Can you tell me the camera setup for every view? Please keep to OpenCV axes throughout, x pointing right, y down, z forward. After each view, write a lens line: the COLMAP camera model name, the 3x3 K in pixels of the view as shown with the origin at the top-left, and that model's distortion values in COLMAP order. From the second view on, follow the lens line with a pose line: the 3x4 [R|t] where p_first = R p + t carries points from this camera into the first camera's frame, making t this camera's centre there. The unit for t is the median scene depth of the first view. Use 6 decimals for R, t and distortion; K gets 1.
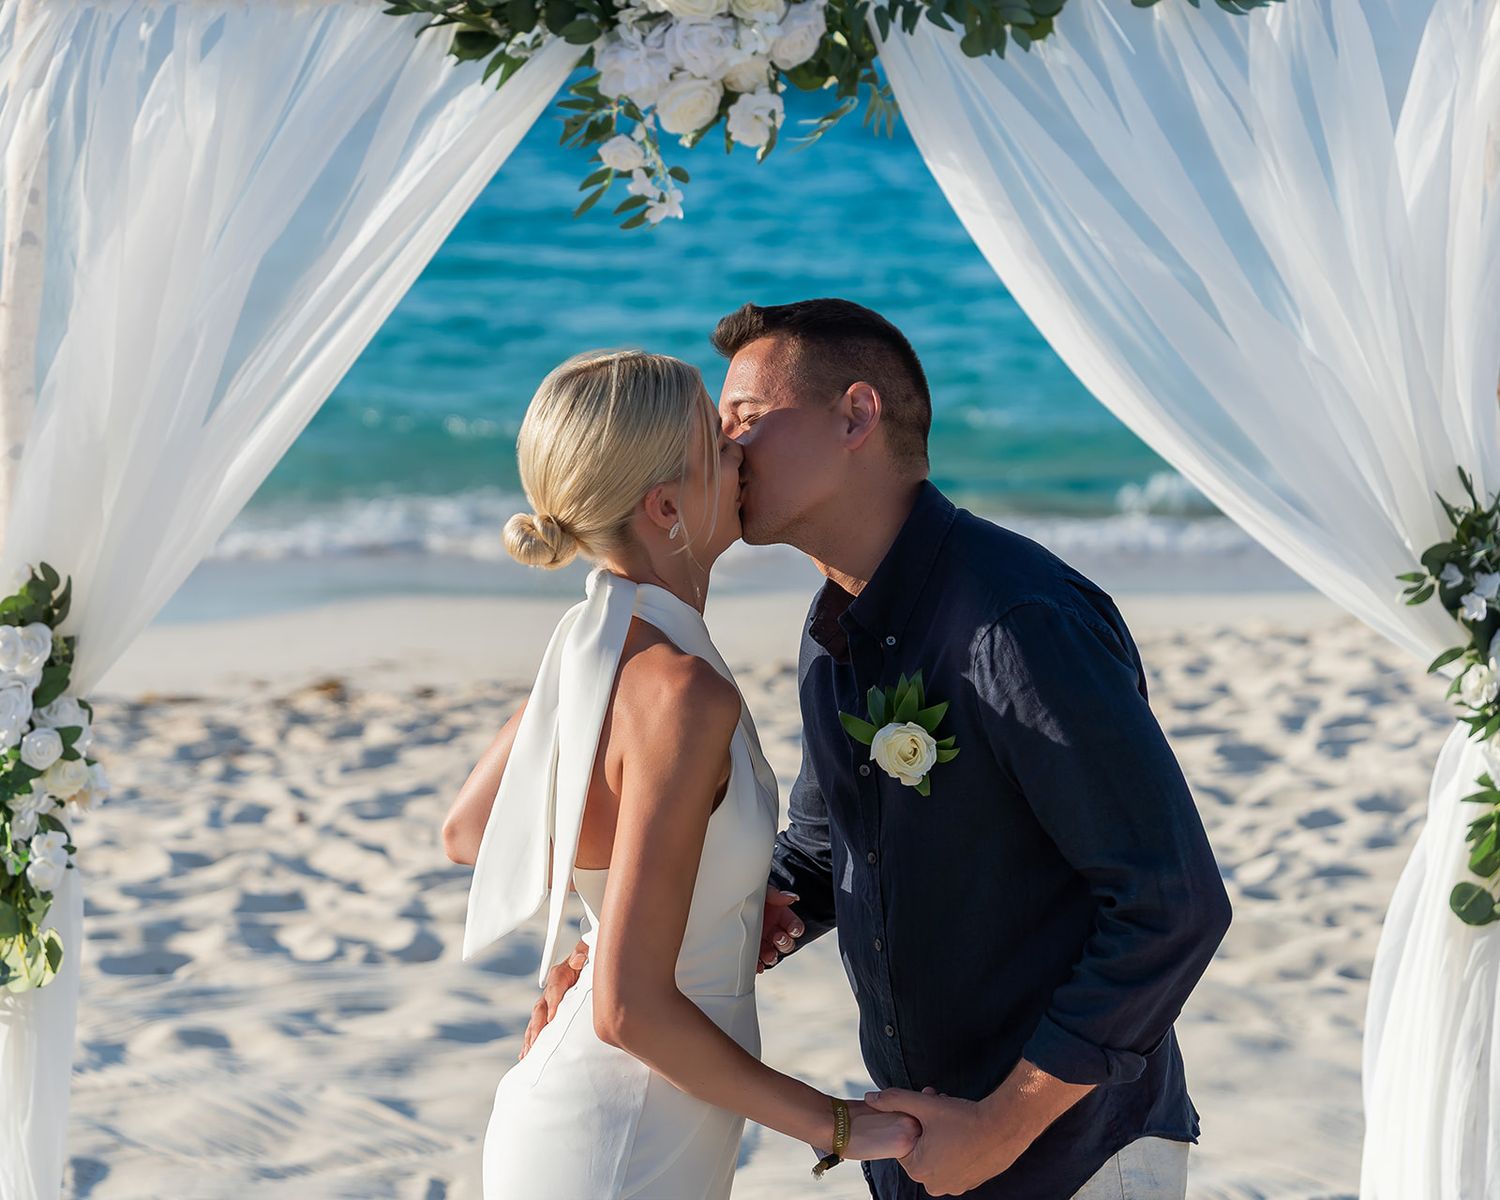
lens RADIAL K [[4131.0, 0, 613.9], [0, 4131.0, 597.5], [0, 0, 1]] dist [0.034450, 0.000000]
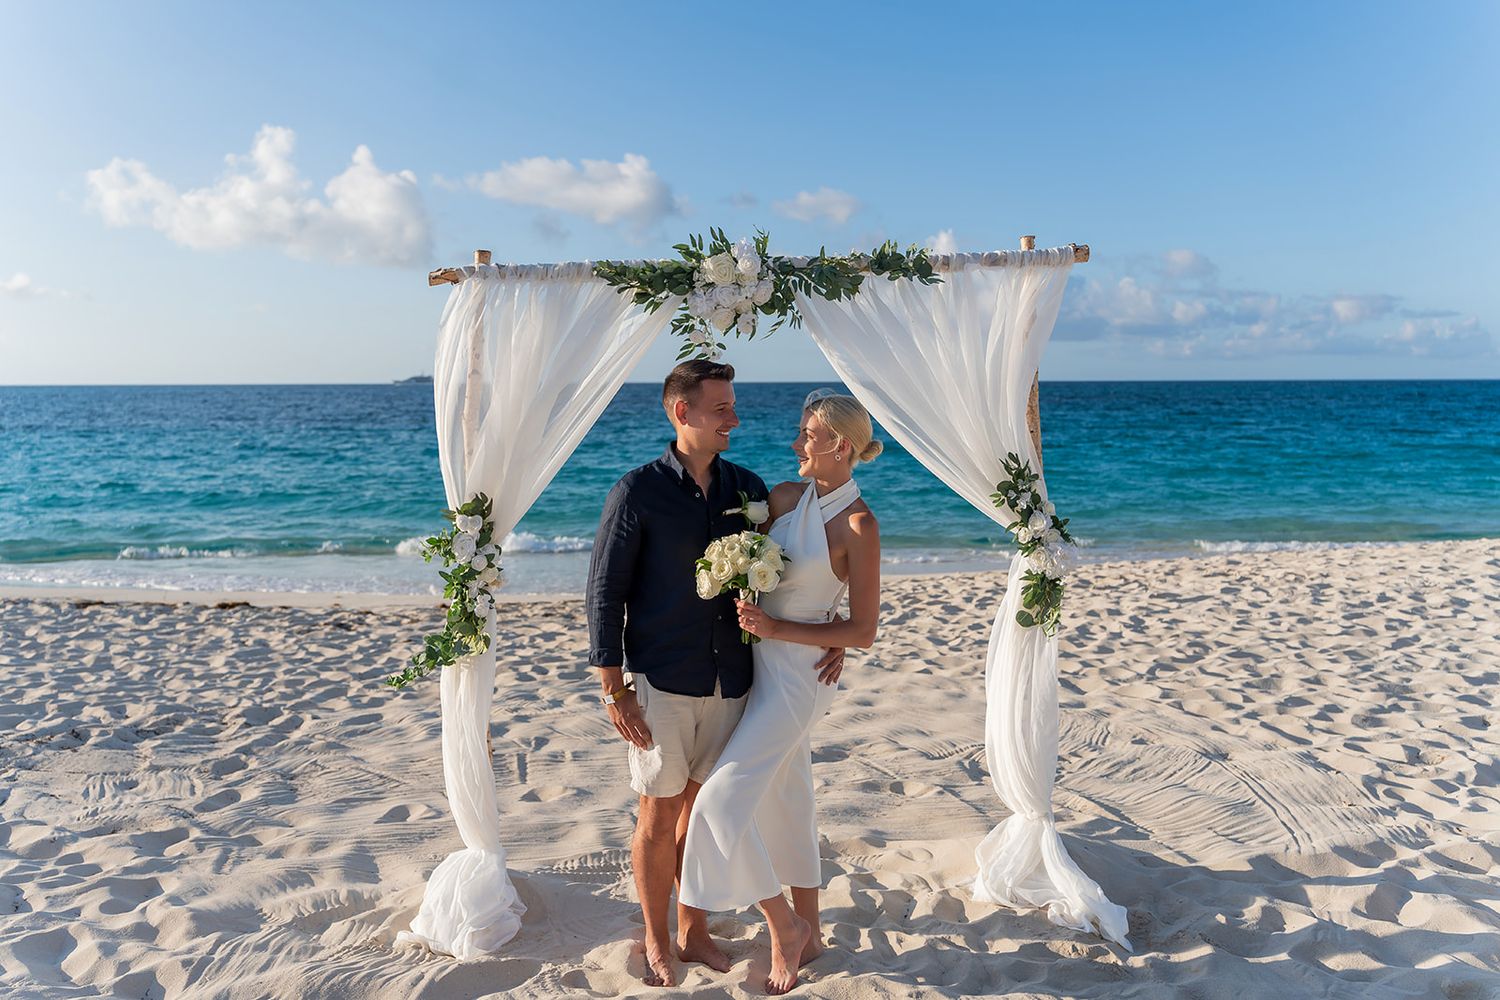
lens RADIAL K [[1261.8, 0, 755.9], [0, 1261.8, 506.7], [0, 0, 1]] dist [0.004183, -0.018618]
pose [[0.999894, -0.013087, -0.006430, 0.042755], [0.012650, 0.997886, -0.063745, 0.053539], [0.007251, 0.063657, 0.997946, 0.193407]]
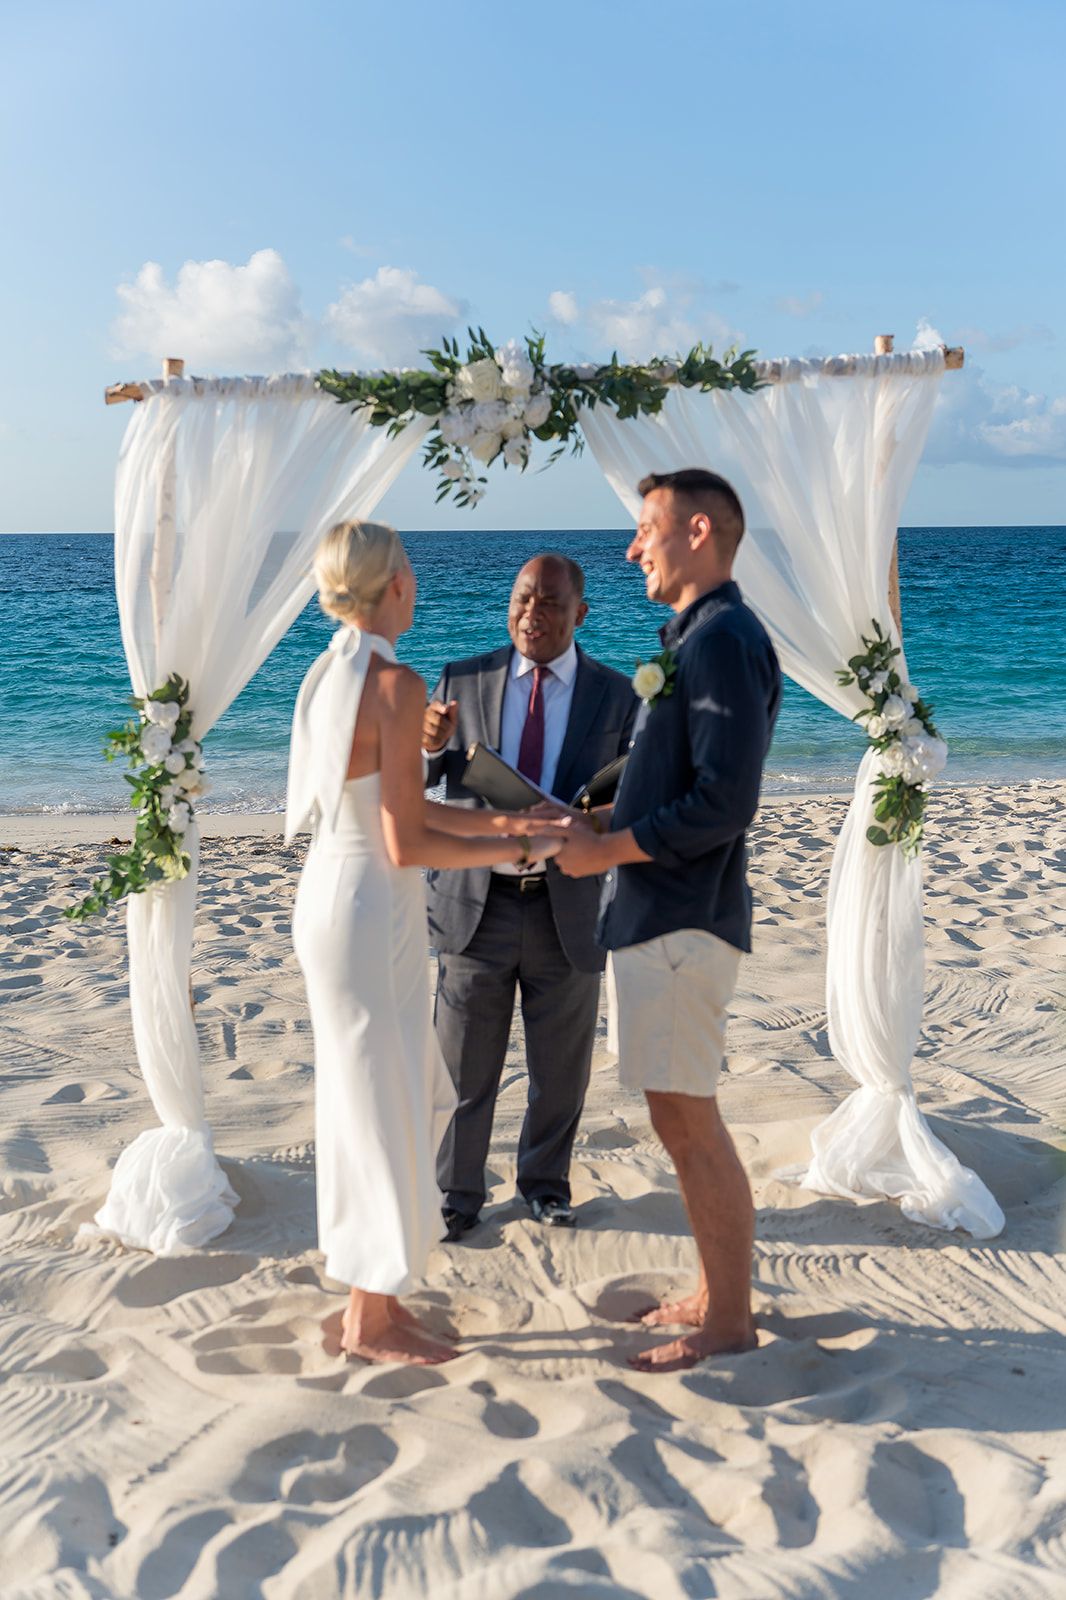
lens RADIAL K [[1797.8, 0, 524.8], [0, 1797.8, 813.4], [0, 0, 1]] dist [-0.005625, 0.000000]
pose [[0.999651, -0.014235, -0.022237, 0.054639], [0.014104, 0.999882, -0.006042, 0.068474], [0.022320, 0.005726, 0.999734, 0.106742]]
